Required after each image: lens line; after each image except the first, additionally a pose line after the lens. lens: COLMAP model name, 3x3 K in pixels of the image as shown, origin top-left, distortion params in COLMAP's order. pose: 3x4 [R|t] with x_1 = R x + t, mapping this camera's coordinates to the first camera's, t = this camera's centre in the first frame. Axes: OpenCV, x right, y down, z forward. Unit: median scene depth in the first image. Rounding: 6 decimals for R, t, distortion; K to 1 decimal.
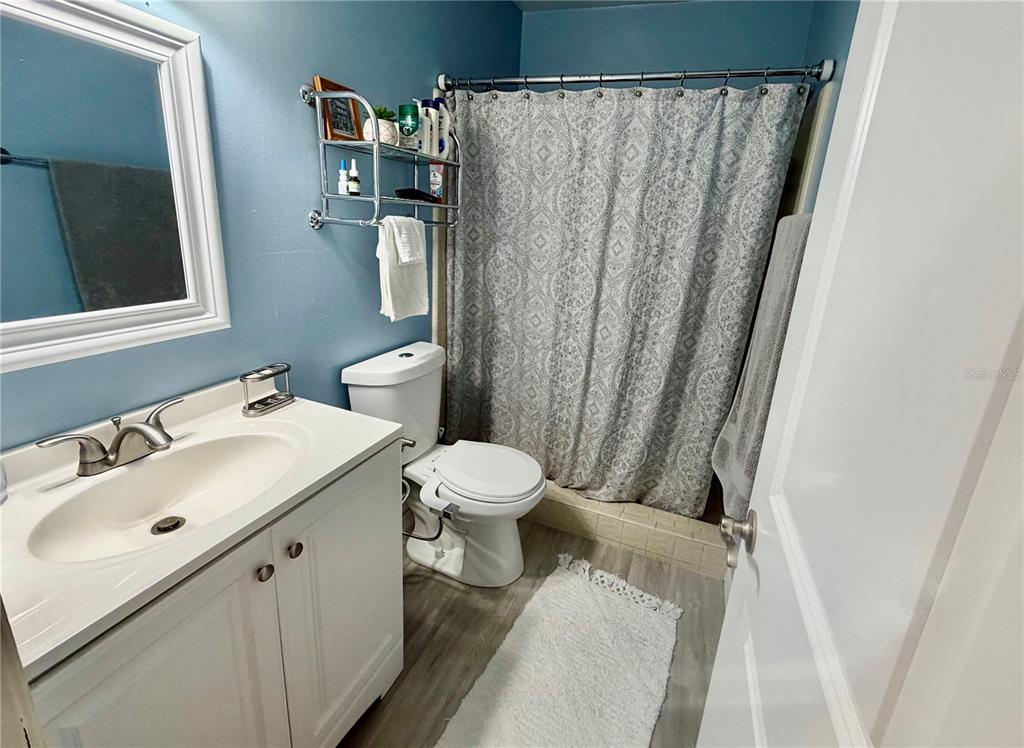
lens RADIAL K [[440.7, 0, 545.3], [0, 440.7, 338.6], [0, 0, 1]] dist [0.003542, 0.000067]
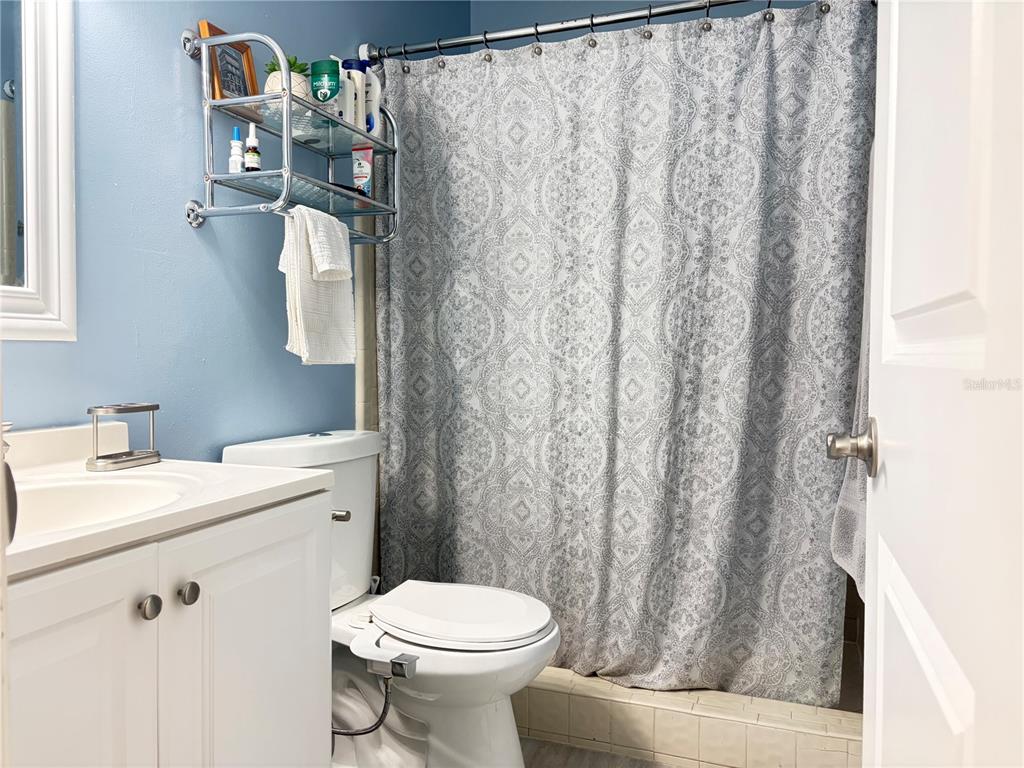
lens RADIAL K [[770.1, 0, 510.4], [0, 770.1, 384.8], [0, 0, 1]] dist [0.033260, -0.013380]
pose [[0.997524, -0.069413, -0.011336, -0.027984], [0.065329, 0.974150, -0.216251, 0.220453], [0.026054, 0.214975, 0.976272, -0.081741]]
